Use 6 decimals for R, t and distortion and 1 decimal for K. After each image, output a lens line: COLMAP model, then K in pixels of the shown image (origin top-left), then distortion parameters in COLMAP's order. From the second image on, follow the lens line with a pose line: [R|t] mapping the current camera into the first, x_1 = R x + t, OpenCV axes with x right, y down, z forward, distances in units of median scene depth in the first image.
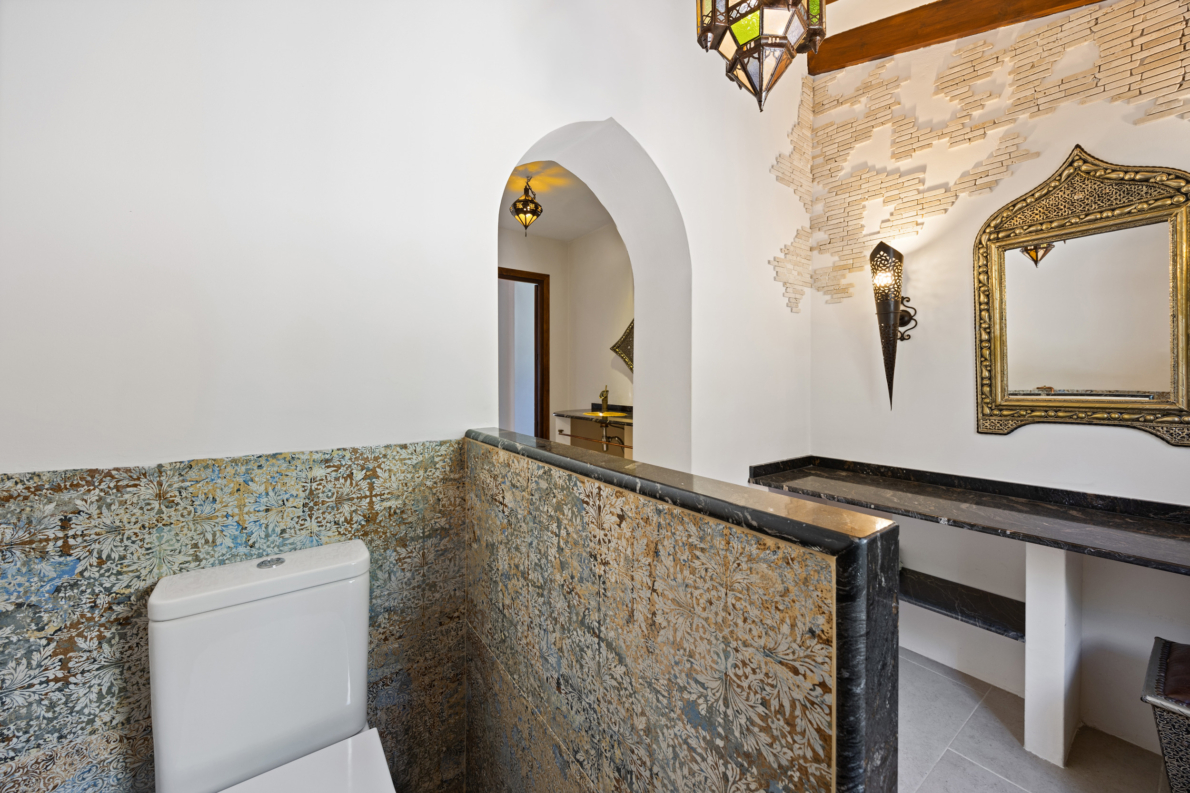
lens RADIAL K [[452.1, 0, 581.7], [0, 452.1, 373.5], [0, 0, 1]] dist [0.002526, 0.000164]
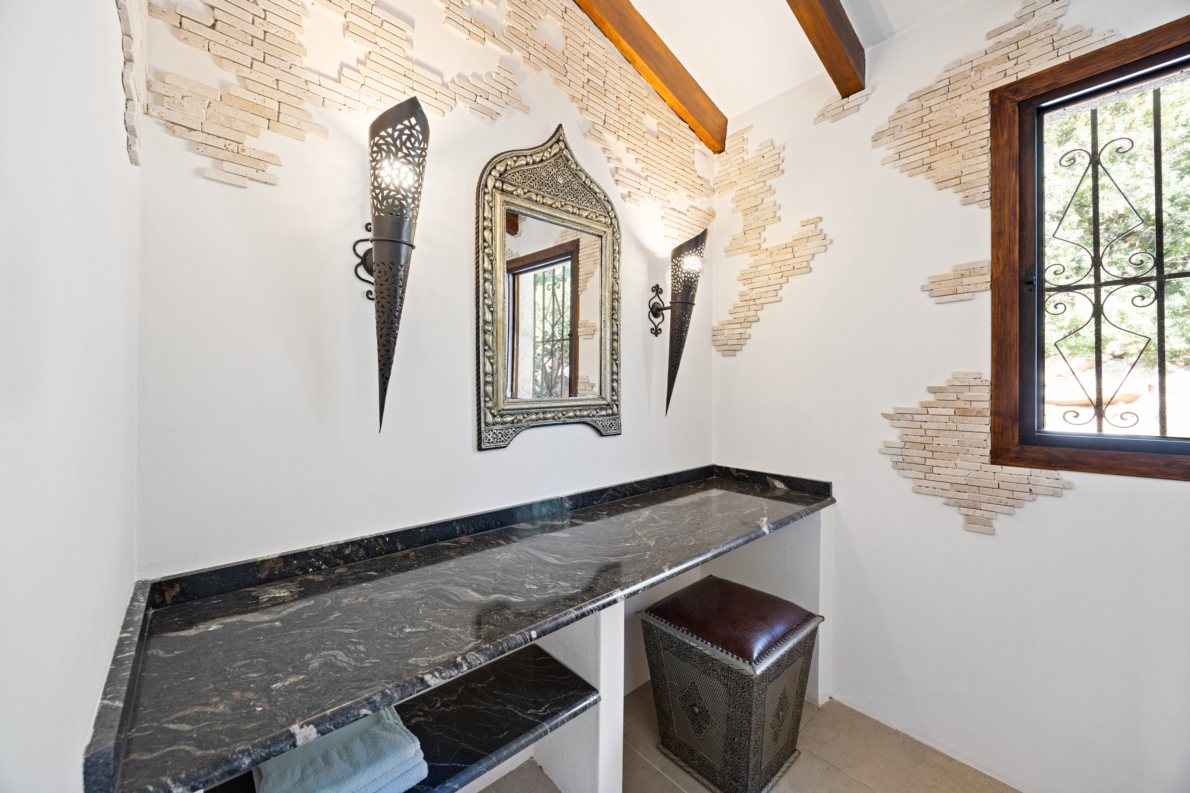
lens RADIAL K [[452.1, 0, 595.8], [0, 452.1, 389.4], [0, 0, 1]] dist [0.002526, 0.000164]
pose [[-0.118467, 0.002746, 0.992954, 0.147051], [-0.006782, 0.999971, -0.003574, 0.036973], [-0.992935, -0.007157, -0.118445, 0.918865]]
